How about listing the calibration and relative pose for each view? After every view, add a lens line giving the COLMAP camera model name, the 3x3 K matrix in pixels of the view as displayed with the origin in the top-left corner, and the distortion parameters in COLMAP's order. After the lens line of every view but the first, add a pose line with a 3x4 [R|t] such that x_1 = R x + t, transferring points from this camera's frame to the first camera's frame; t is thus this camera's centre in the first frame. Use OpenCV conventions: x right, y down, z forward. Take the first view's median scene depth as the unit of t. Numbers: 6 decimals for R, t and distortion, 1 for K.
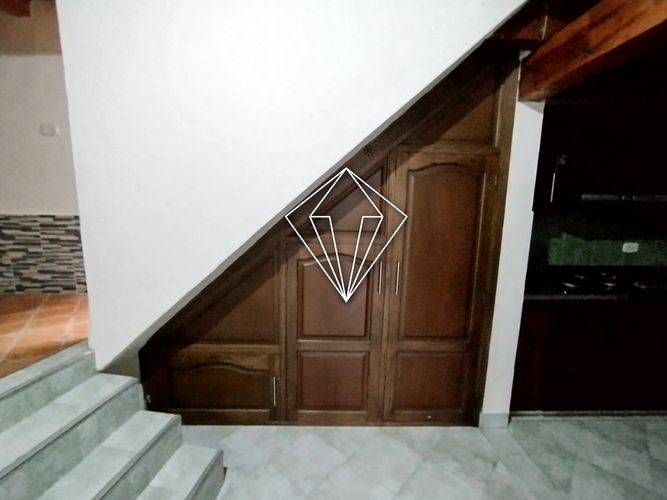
lens RADIAL K [[306.2, 0, 334.1], [0, 306.2, 256.3], [0, 0, 1]] dist [-0.002944, 0.009709]
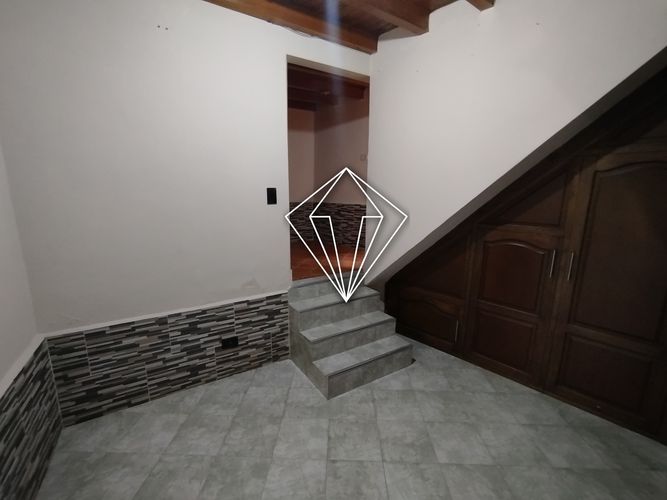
lens RADIAL K [[306.2, 0, 335.8], [0, 306.2, 249.7], [0, 0, 1]] dist [-0.002944, 0.009709]
pose [[0.672288, 0.130274, -0.728737, 0.434342], [-0.120204, 0.990541, 0.066183, 0.038824], [0.730466, 0.043103, 0.681588, -0.415050]]
